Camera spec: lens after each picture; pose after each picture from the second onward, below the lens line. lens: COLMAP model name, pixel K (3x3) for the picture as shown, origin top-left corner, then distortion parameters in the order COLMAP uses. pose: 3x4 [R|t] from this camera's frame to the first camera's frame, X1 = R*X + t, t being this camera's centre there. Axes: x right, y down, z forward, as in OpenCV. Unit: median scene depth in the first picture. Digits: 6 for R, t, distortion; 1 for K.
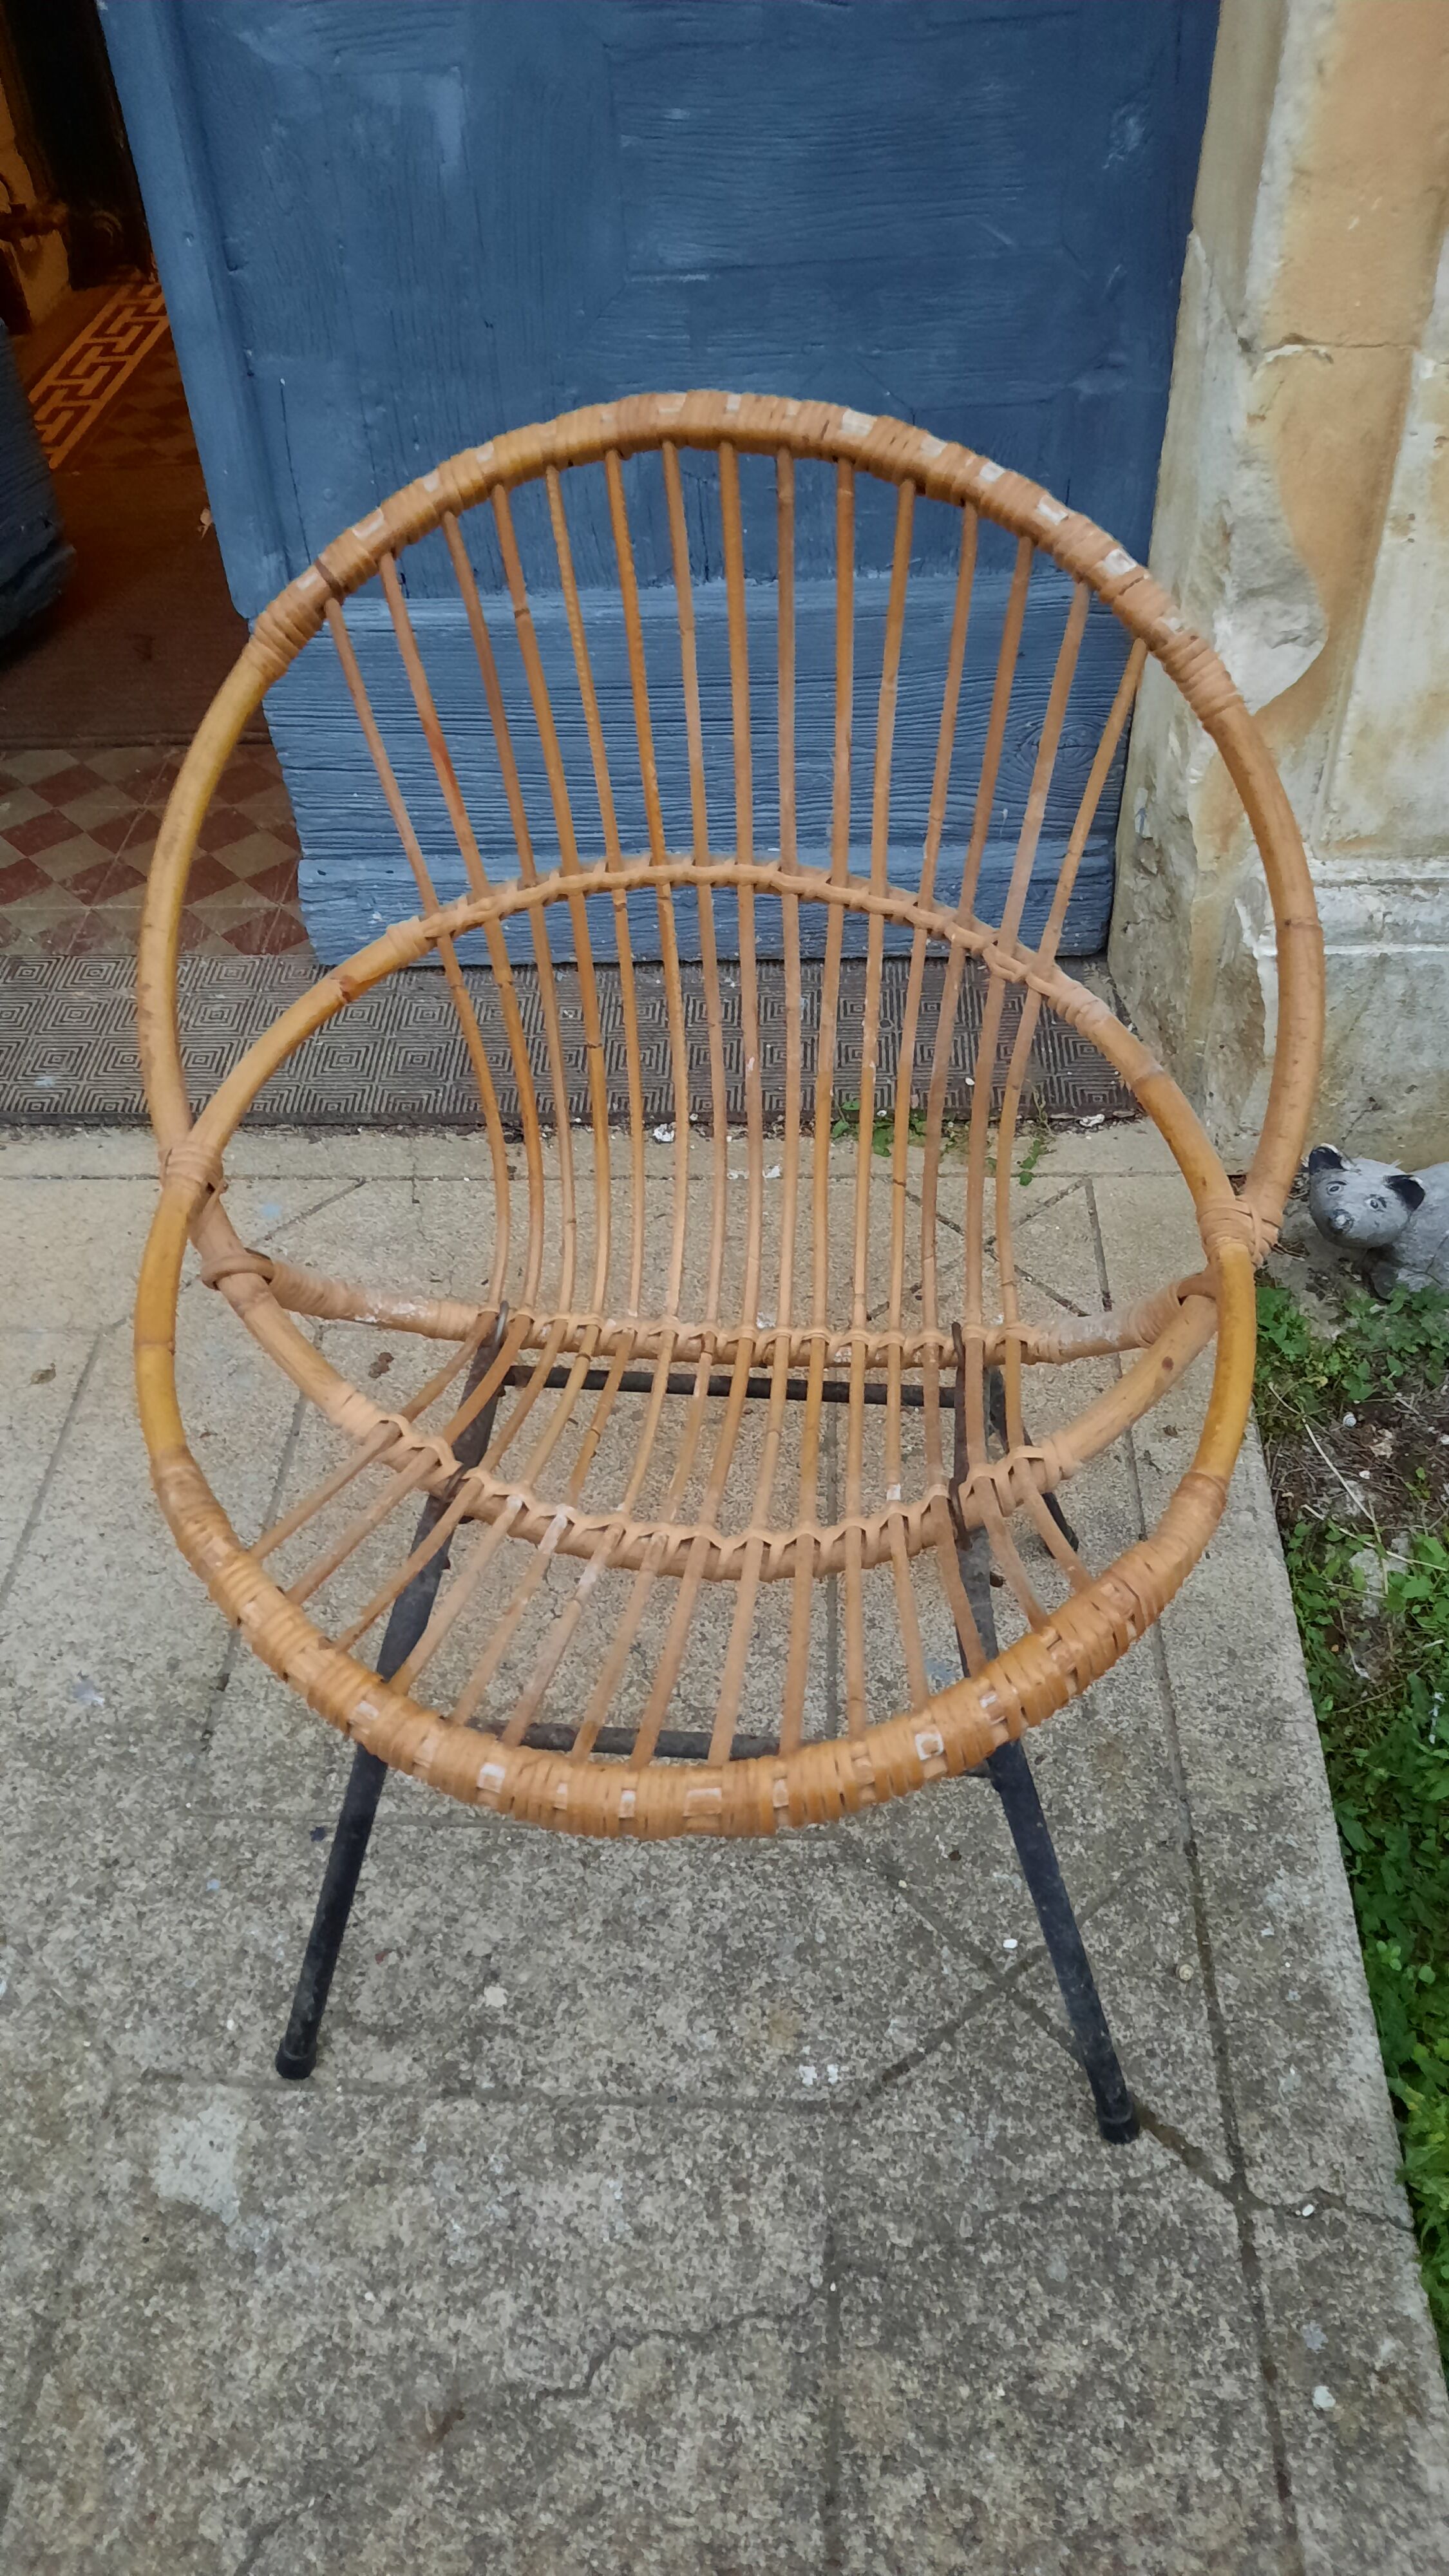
lens RADIAL K [[1797.0, 0, 728.6], [0, 1797.0, 1287.6], [0, 0, 1]] dist [0.011378, -0.008131]
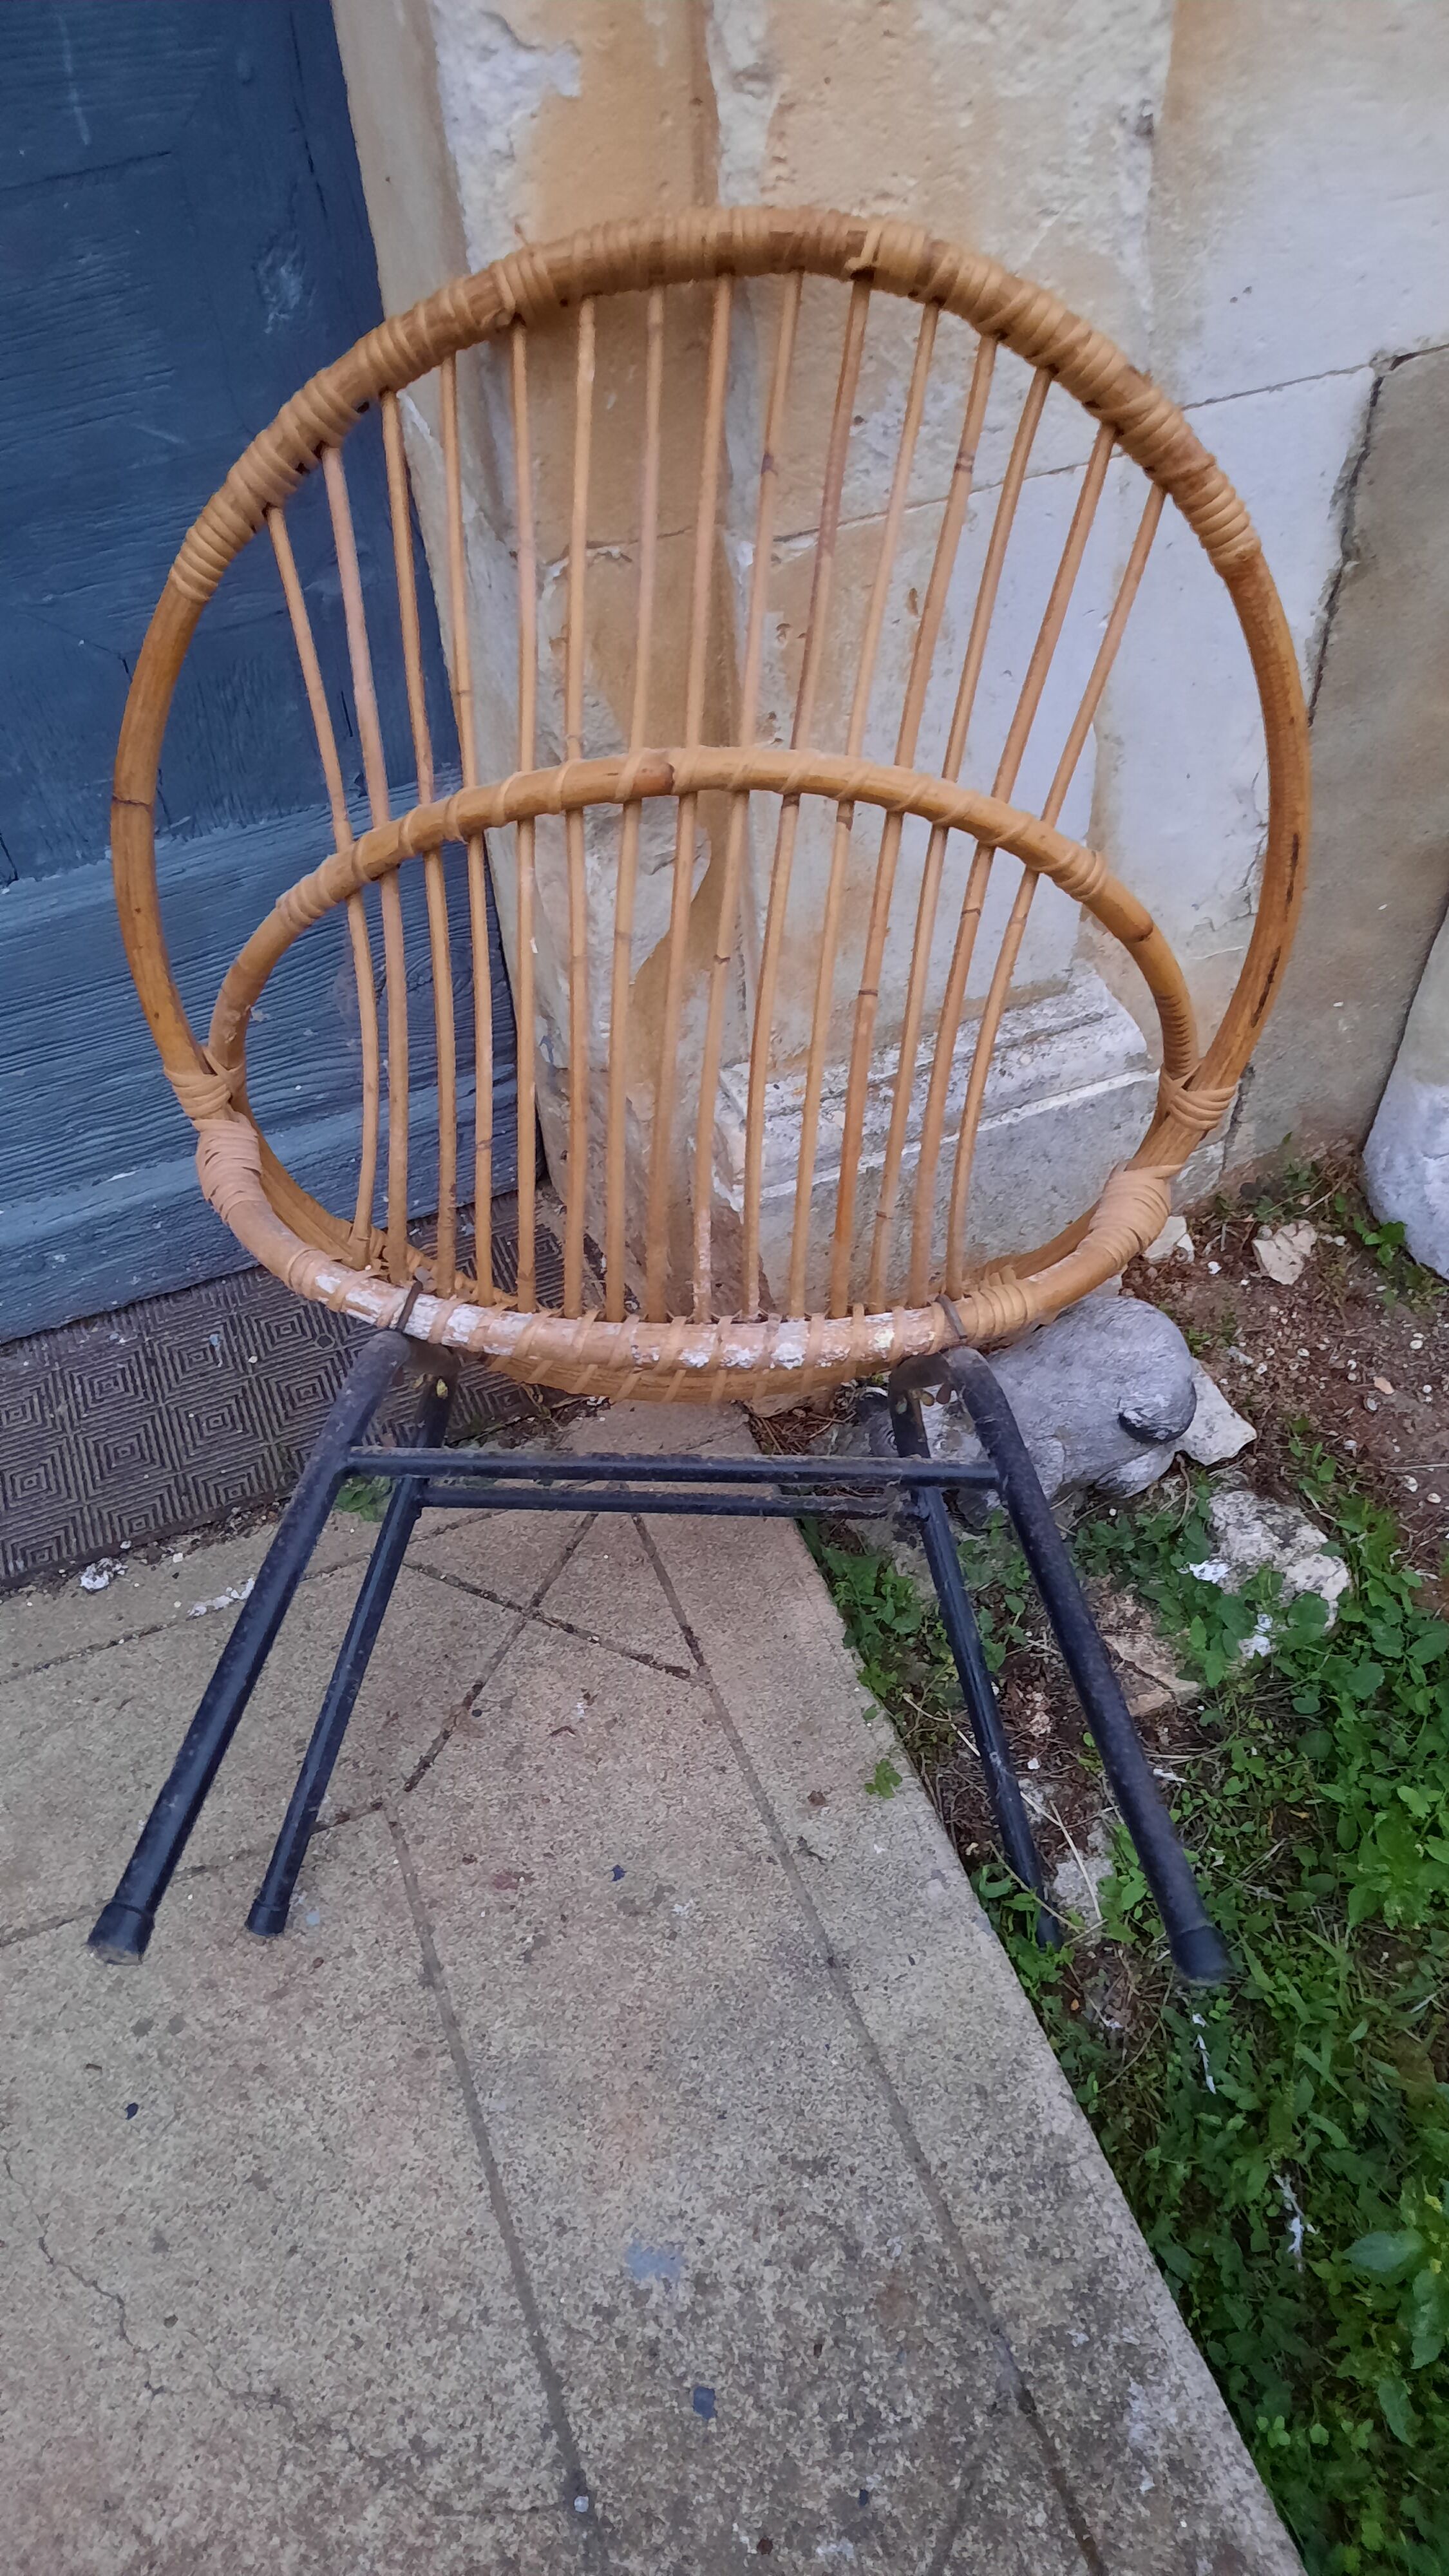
lens RADIAL K [[1797.0, 0, 726.8], [0, 1797.0, 1288.1], [0, 0, 1]] dist [0.011378, -0.008131]
pose [[0.914896, -0.302731, 0.267056, 0.063564], [0.296529, 0.952858, 0.064282, -0.245893], [-0.273927, 0.020379, 0.961535, 0.228396]]
